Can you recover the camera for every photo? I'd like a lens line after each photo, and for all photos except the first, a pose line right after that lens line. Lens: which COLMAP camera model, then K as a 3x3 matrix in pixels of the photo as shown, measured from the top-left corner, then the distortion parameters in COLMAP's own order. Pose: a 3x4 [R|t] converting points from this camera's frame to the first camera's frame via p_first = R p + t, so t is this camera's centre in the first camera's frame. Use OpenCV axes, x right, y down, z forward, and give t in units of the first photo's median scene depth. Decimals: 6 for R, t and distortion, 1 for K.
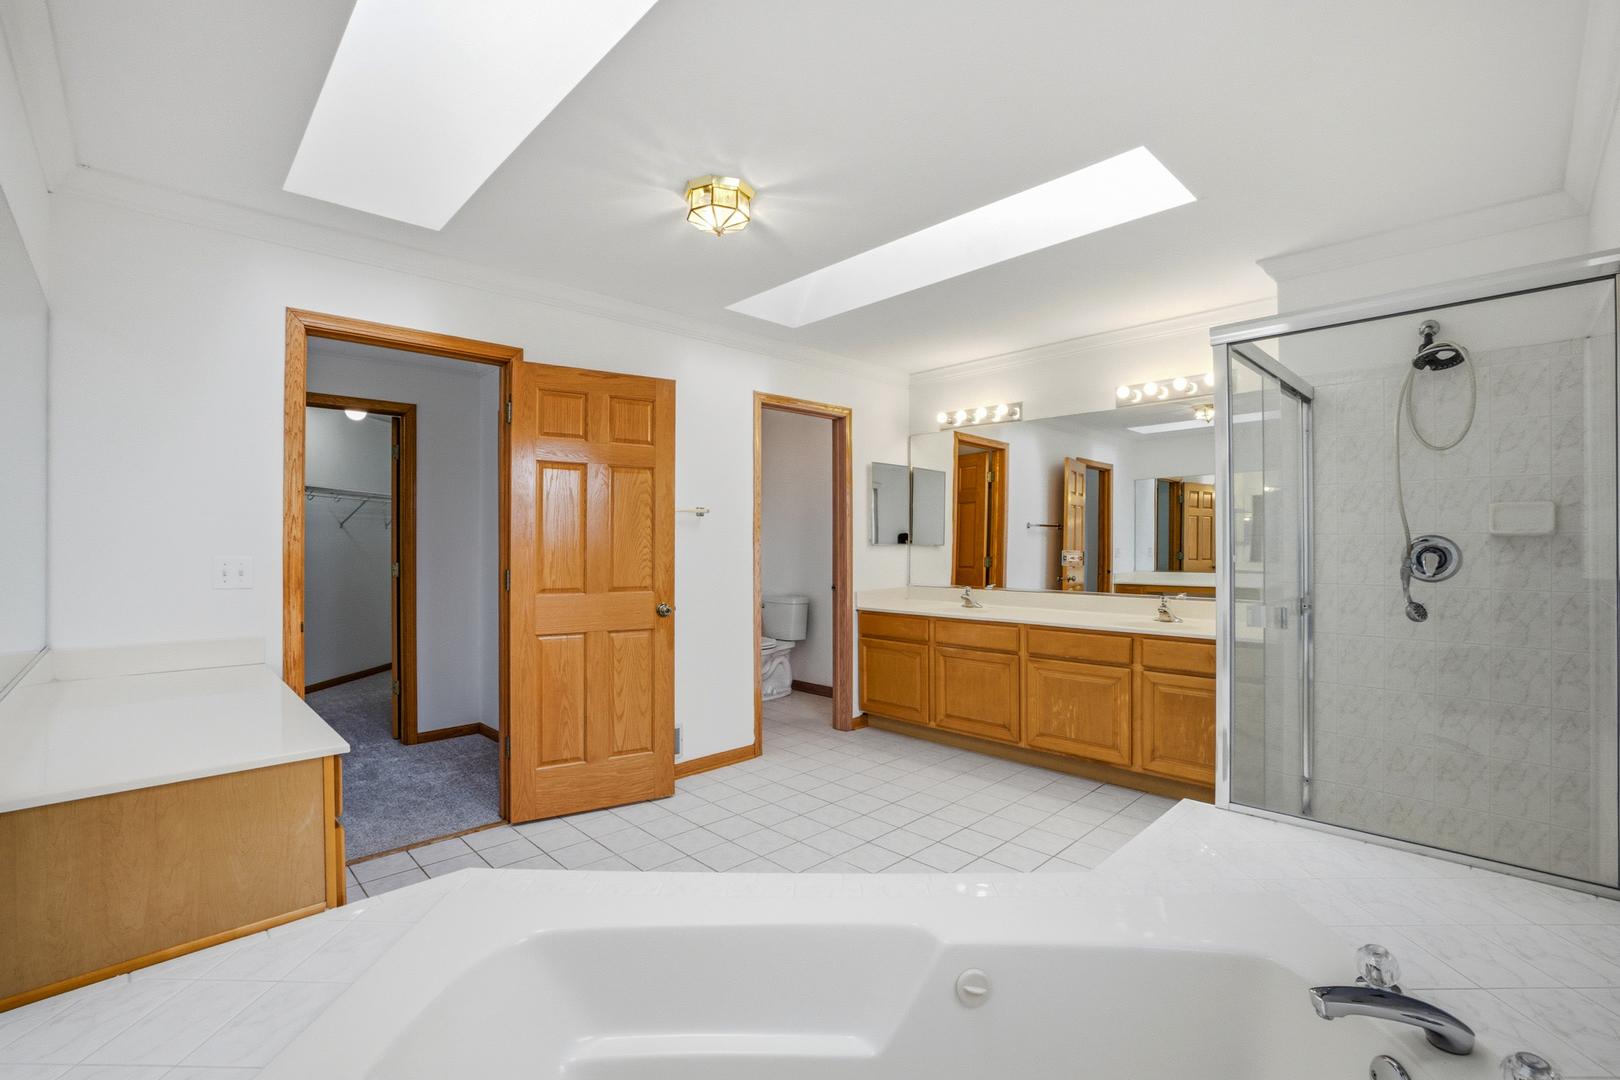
lens RADIAL K [[696.1, 0, 806.8], [0, 696.1, 534.0], [0, 0, 1]] dist [-0.054241, 0.020093]
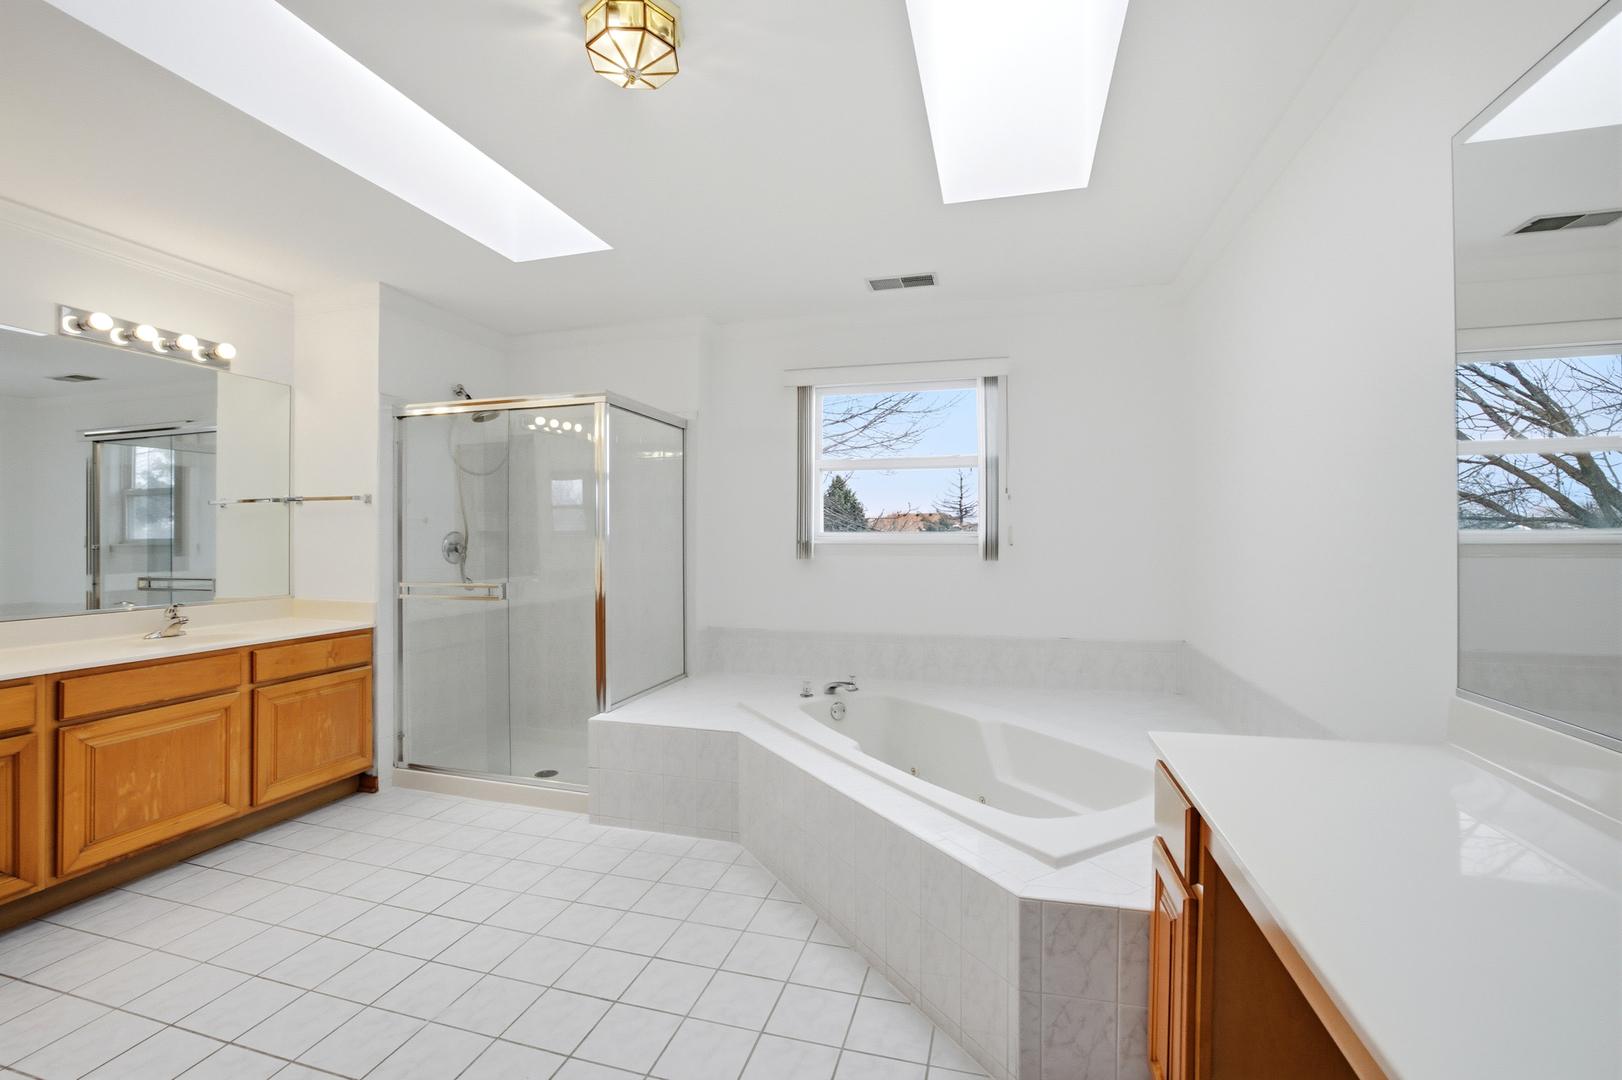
lens RADIAL K [[696.9, 0, 807.8], [0, 696.9, 534.0], [0, 0, 1]] dist [-0.054241, 0.020093]
pose [[-0.495479, 0.019872, 0.868393, -0.581044], [0.002447, 0.999766, -0.021483, 0.031867], [-0.868617, -0.008520, -0.495412, 0.855972]]
